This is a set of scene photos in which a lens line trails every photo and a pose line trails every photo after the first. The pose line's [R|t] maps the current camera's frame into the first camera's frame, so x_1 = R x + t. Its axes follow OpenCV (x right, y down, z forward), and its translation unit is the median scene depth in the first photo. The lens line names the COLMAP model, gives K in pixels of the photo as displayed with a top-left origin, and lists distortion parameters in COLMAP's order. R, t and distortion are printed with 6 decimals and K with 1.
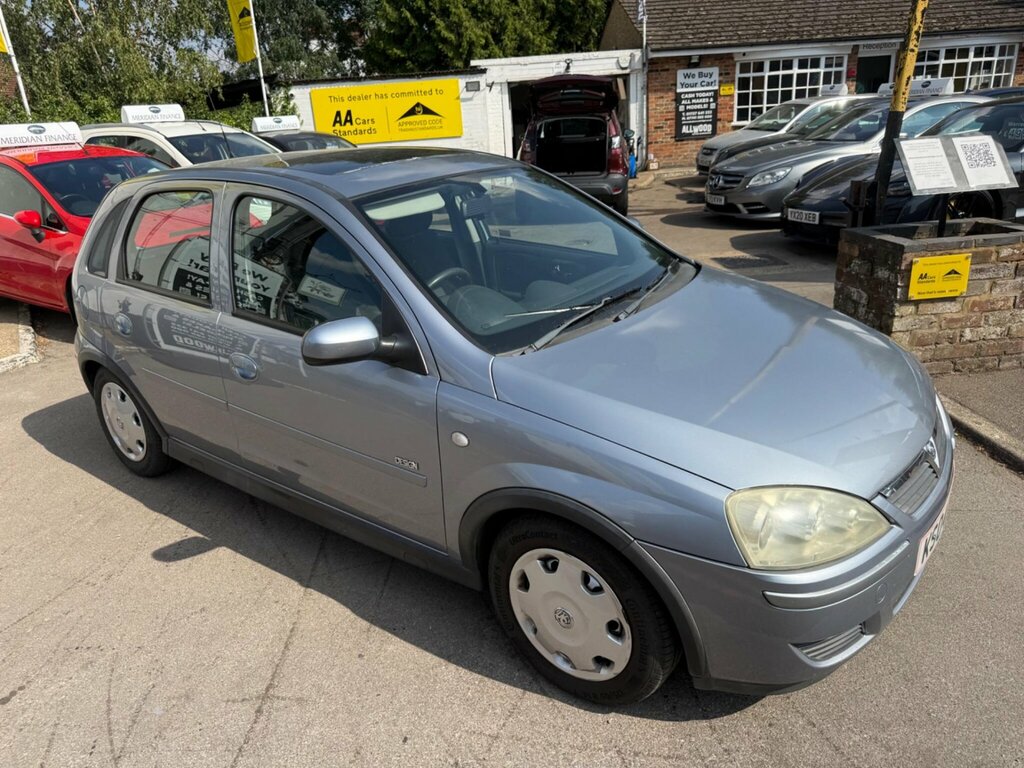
lens RADIAL K [[728.3, 0, 504.2], [0, 728.3, 403.6], [0, 0, 1]] dist [0.025638, -0.036337]
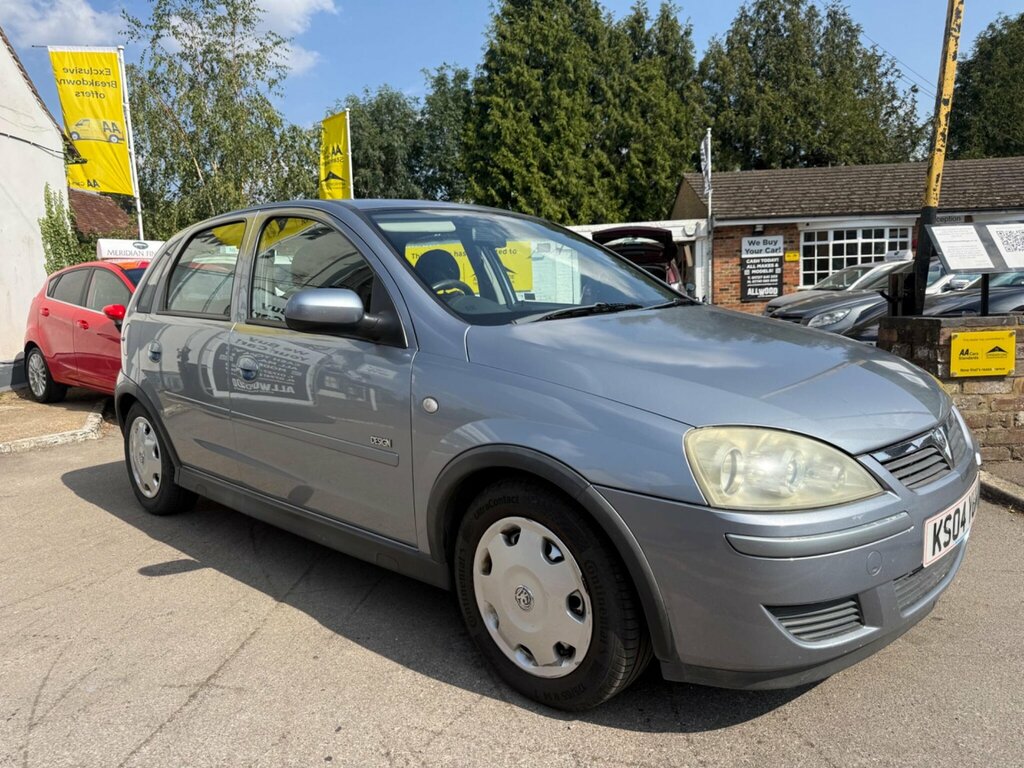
lens RADIAL K [[728.3, 0, 510.7], [0, 728.3, 399.7], [0, 0, 1]] dist [0.025638, -0.036337]
pose [[0.994494, 0.036776, -0.098125, 0.077201], [-0.058560, 0.971576, -0.229369, 0.139792], [0.086901, 0.233852, 0.968381, 0.034651]]
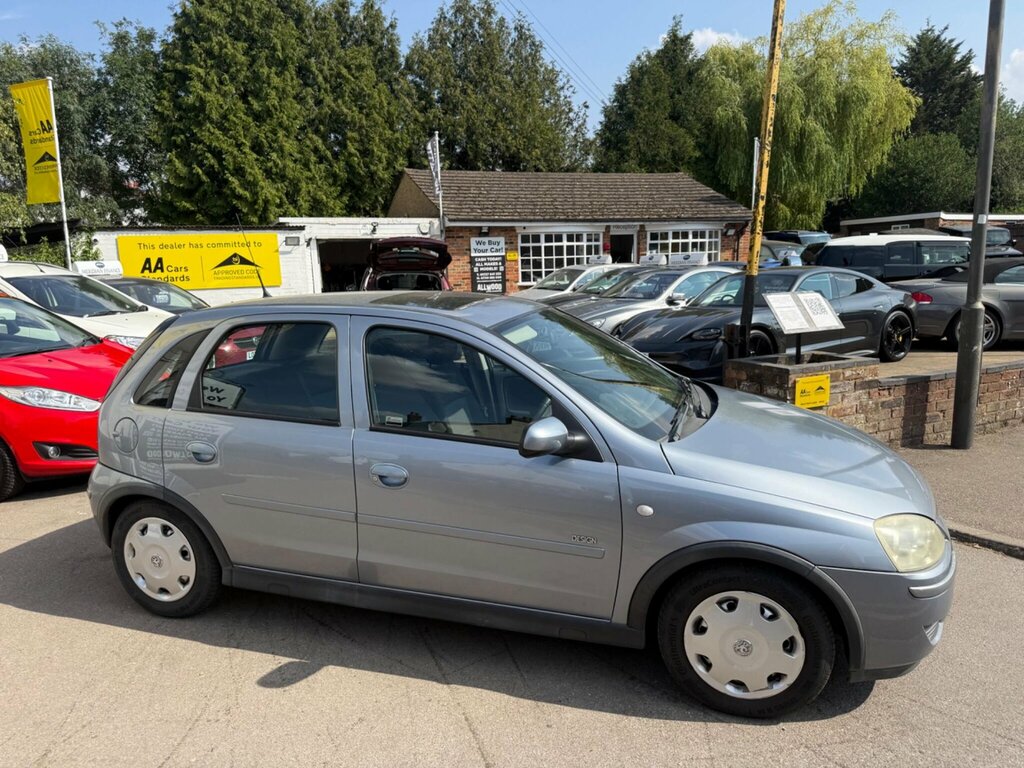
lens RADIAL K [[728.3, 0, 524.5], [0, 728.3, 400.6], [0, 0, 1]] dist [0.025638, -0.036337]
pose [[0.937733, -0.025259, 0.346438, -0.367631], [0.095203, 0.977850, -0.186401, 0.042771], [-0.334056, 0.207776, 0.919367, -0.058371]]
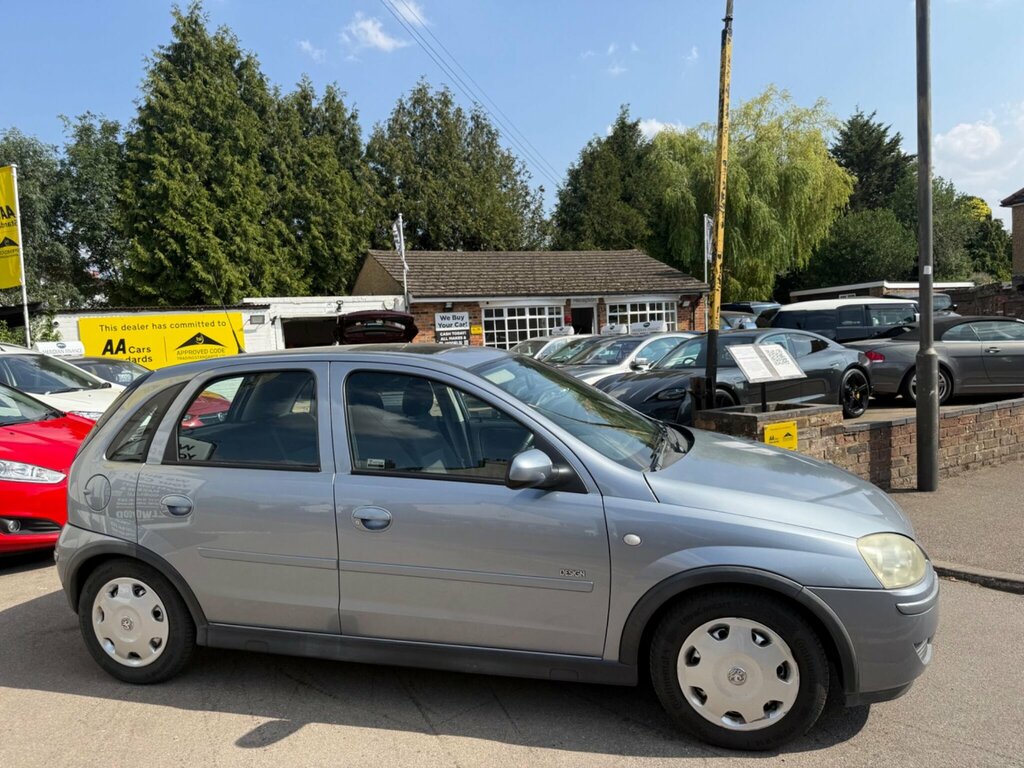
lens RADIAL K [[728.3, 0, 521.1], [0, 728.3, 405.7], [0, 0, 1]] dist [0.025638, -0.036337]
pose [[0.921004, -0.020361, 0.389022, -0.386304], [0.137909, 0.951002, -0.276723, 0.081326], [-0.364326, 0.308513, 0.878684, -0.048442]]
